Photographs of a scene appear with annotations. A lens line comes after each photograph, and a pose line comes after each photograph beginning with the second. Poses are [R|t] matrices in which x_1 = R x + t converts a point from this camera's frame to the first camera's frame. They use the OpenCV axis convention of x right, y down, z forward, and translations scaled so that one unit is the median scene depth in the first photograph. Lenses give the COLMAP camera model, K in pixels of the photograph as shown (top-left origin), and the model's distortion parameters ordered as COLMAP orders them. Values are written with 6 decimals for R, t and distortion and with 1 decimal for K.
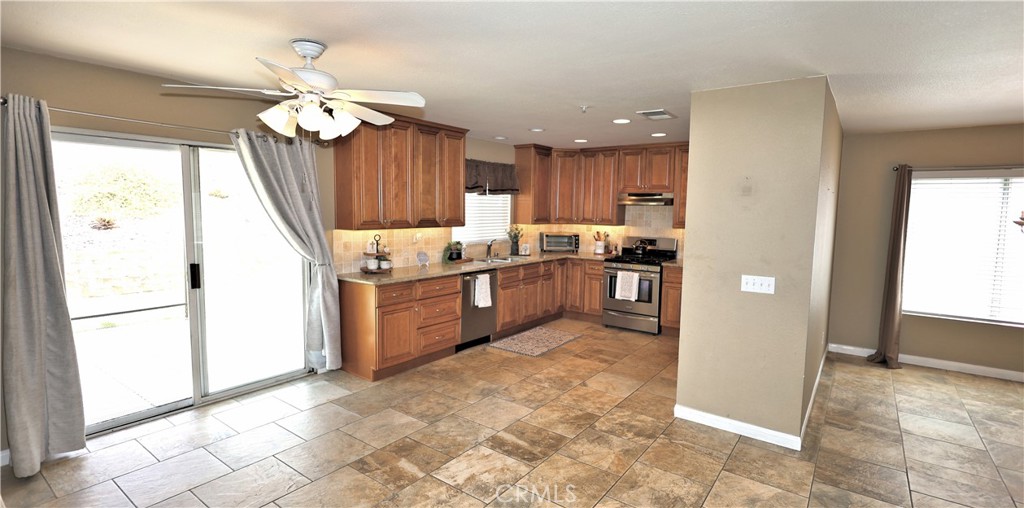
lens RADIAL K [[473.4, 0, 510.3], [0, 473.4, 255.6], [0, 0, 1]] dist [0.000546, 0.000001]
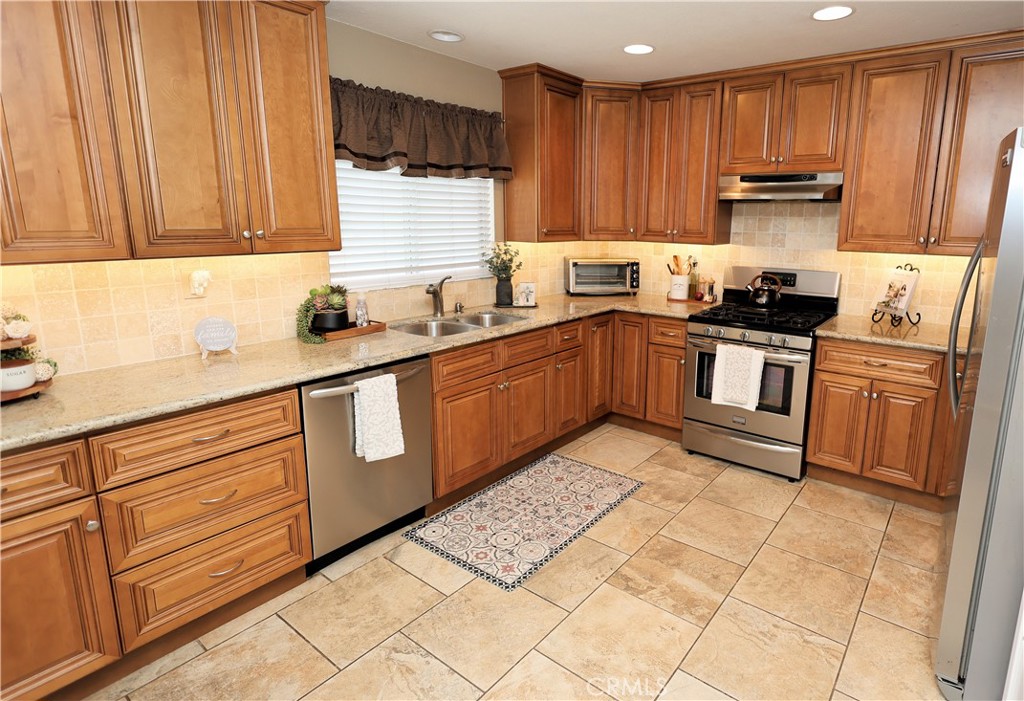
lens RADIAL K [[547.3, 0, 589.3], [0, 547.3, 321.4], [0, 0, 1]] dist [-0.001529, 0.000543]
pose [[0.999760, -0.005011, 0.021348, 0.086784], [0.003103, 0.996073, 0.088481, -0.035844], [-0.021707, -0.088393, 0.995849, 0.450925]]
